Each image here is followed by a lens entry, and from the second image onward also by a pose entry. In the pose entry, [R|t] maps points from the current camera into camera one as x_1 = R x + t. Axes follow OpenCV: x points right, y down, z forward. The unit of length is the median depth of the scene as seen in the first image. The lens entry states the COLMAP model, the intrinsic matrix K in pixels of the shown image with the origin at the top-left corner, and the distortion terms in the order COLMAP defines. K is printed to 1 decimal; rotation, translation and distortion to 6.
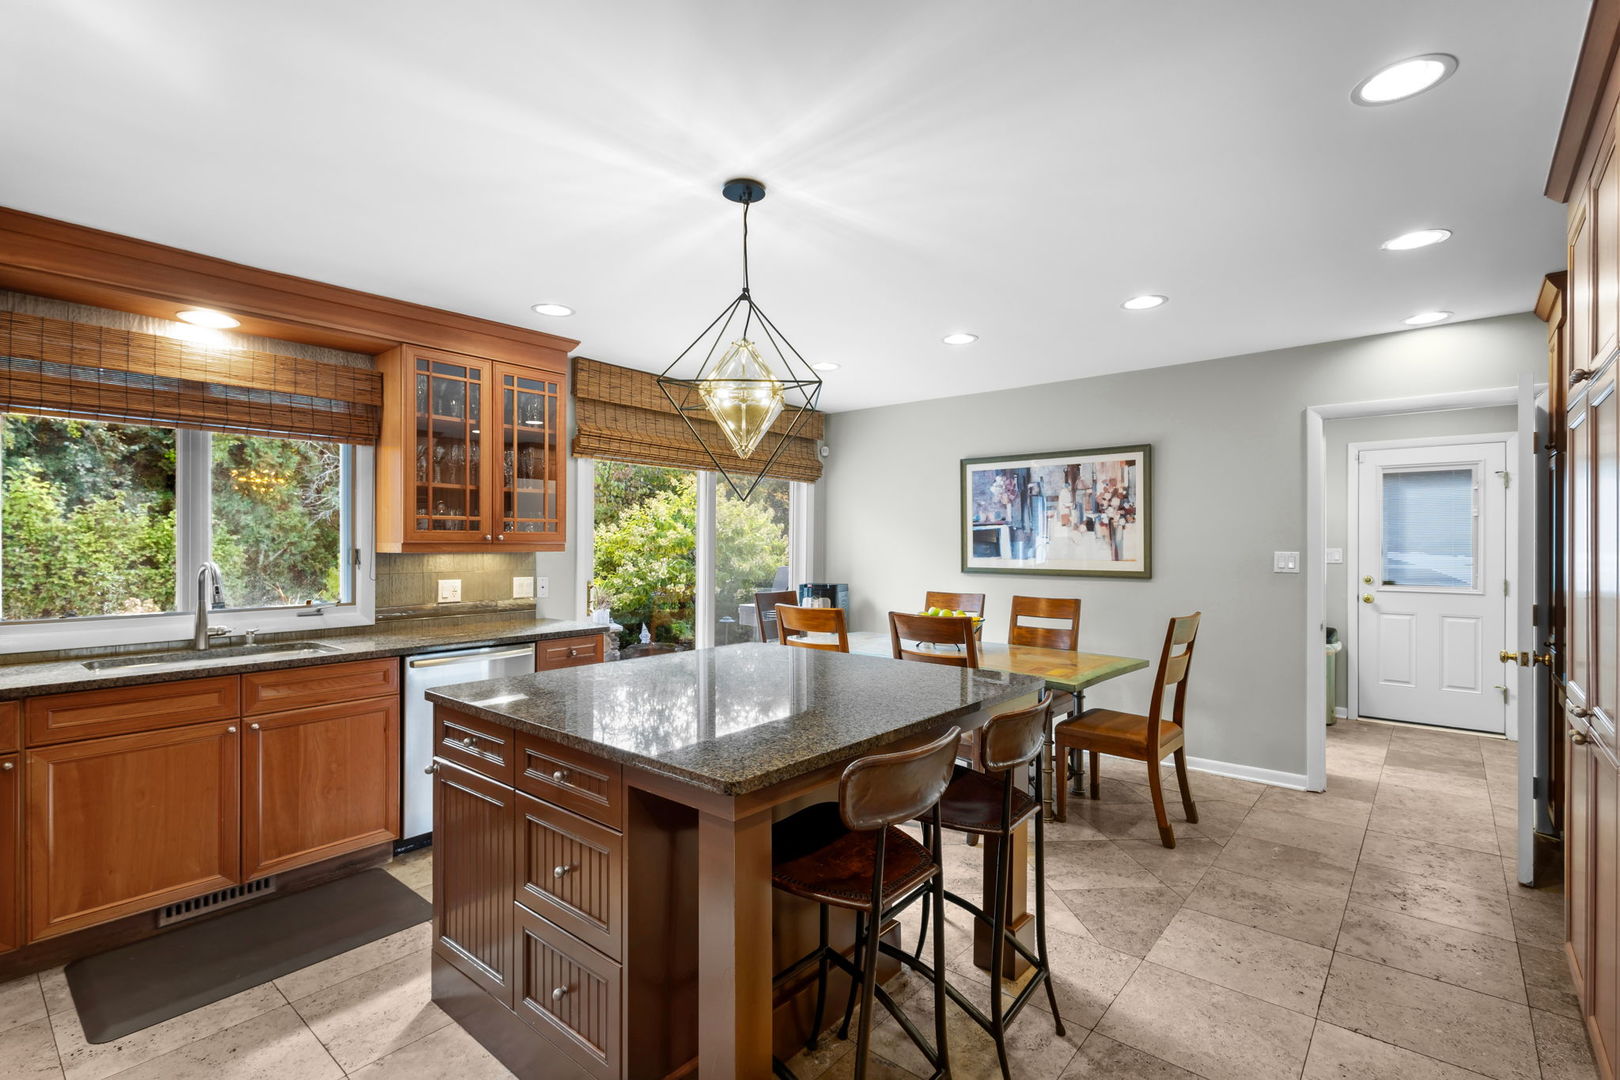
lens RADIAL K [[748.1, 0, 810.0], [0, 748.1, 540.0], [0, 0, 1]] dist [0.002472, 0.000228]
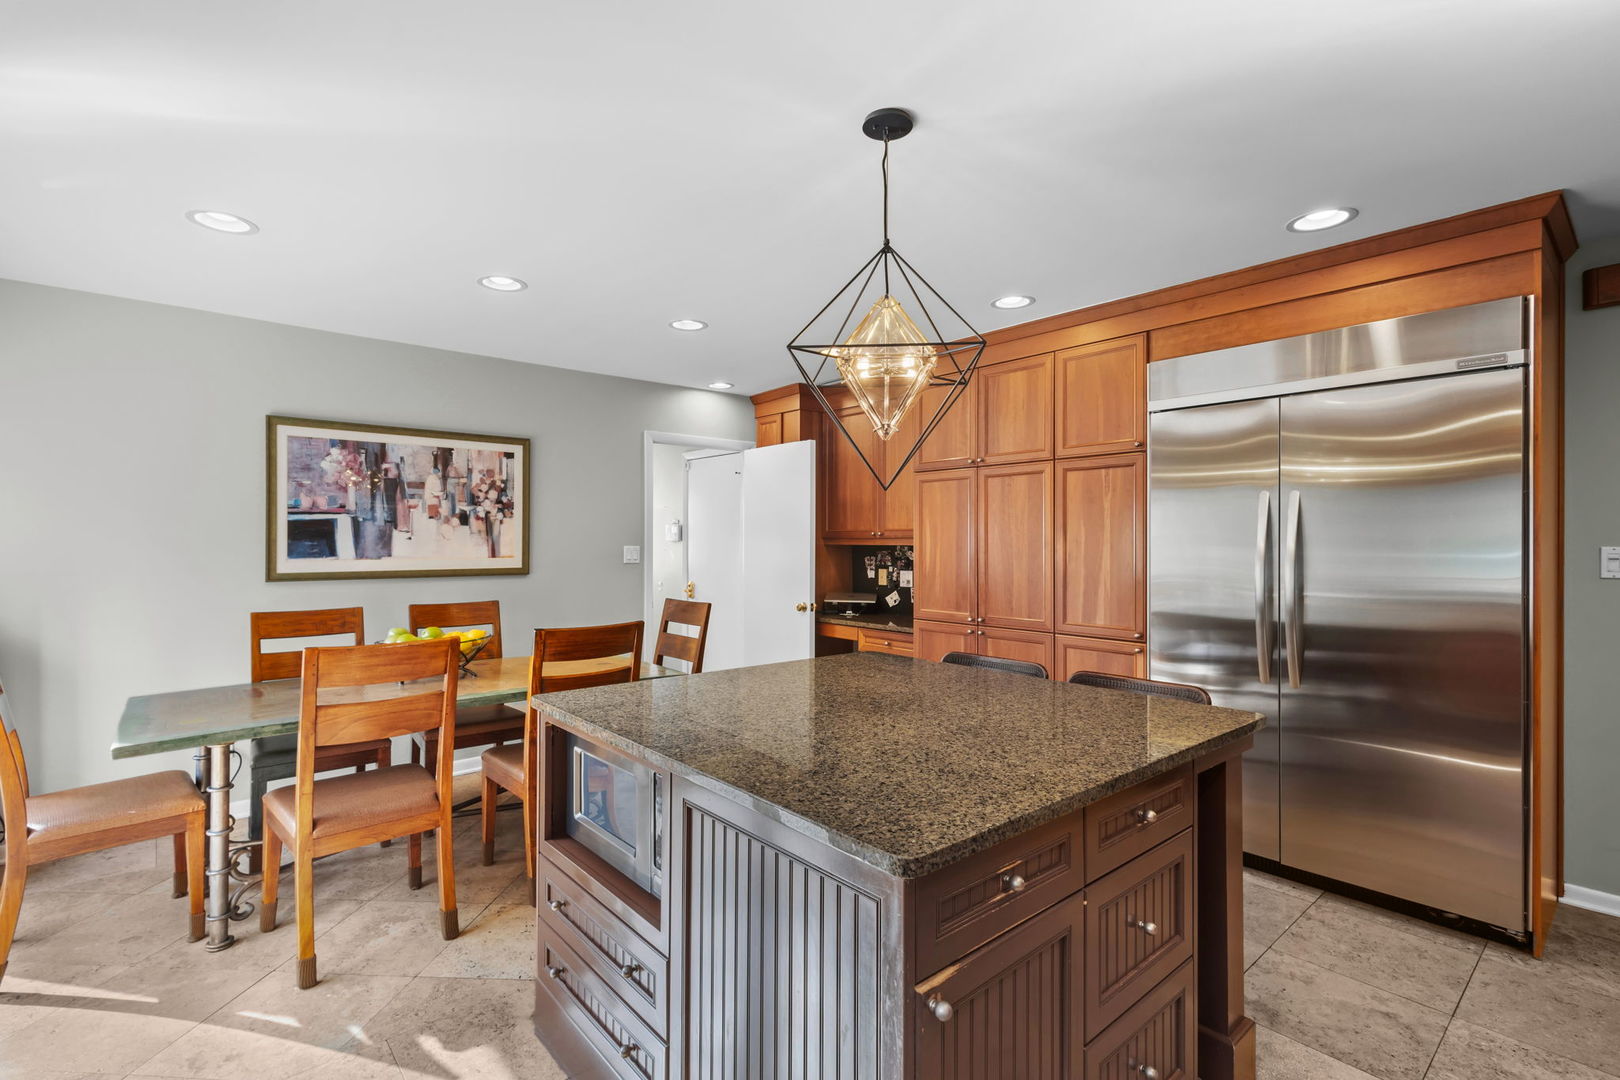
lens RADIAL K [[748.1, 0, 810.0], [0, 748.1, 540.0], [0, 0, 1]] dist [0.002472, 0.000228]
pose [[0.135801, -0.000513, 0.990736, -0.454123], [-0.004597, 0.999989, 0.001148, 0.002750], [-0.990725, -0.004710, 0.135798, 0.470563]]
